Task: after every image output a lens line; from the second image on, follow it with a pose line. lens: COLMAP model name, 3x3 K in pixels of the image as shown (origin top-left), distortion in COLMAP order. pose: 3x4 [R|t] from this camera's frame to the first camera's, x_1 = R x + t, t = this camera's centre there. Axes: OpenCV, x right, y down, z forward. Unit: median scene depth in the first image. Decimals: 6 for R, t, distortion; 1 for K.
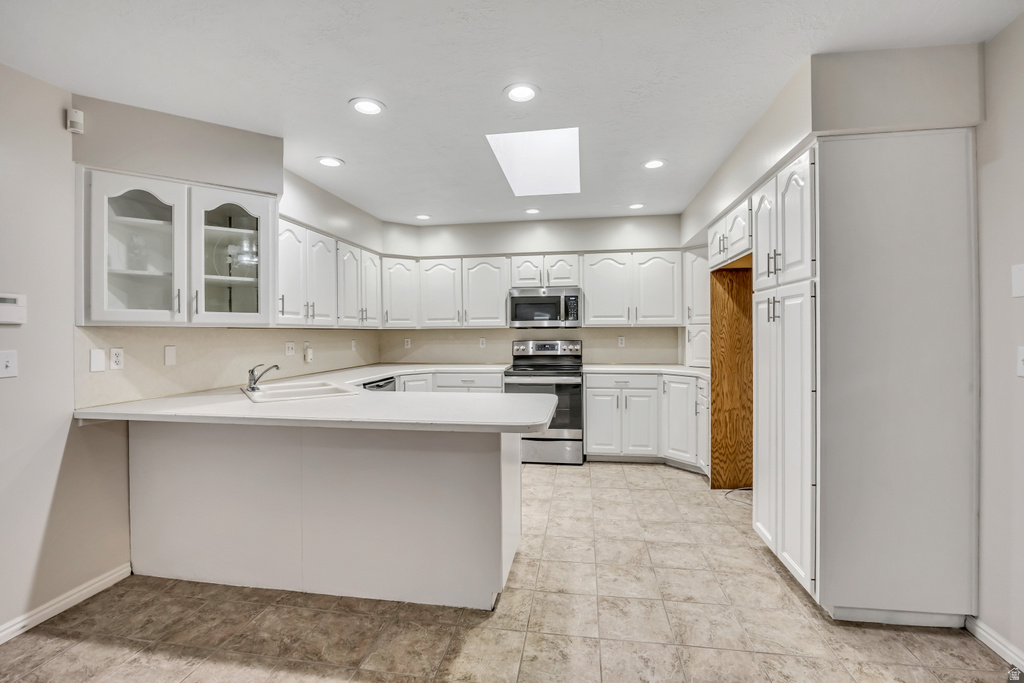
lens RADIAL K [[448.4, 0, 512.2], [0, 448.4, 333.7], [0, 0, 1]] dist [-0.013734, -0.000118]
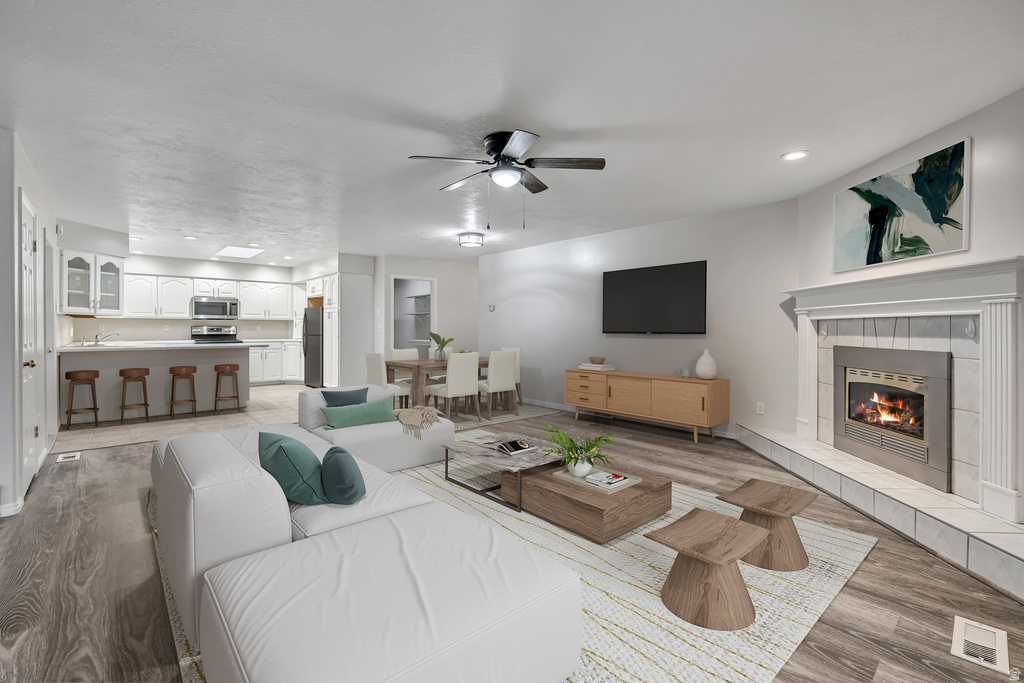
lens RADIAL K [[448.4, 0, 514.1], [0, 448.4, 331.4], [0, 0, 1]] dist [-0.013734, -0.000118]
pose [[0.627390, 0.004471, 0.778692, -0.933590], [-0.008257, 0.999965, 0.000911, 0.040242], [-0.778661, -0.007001, 0.627405, -1.763792]]
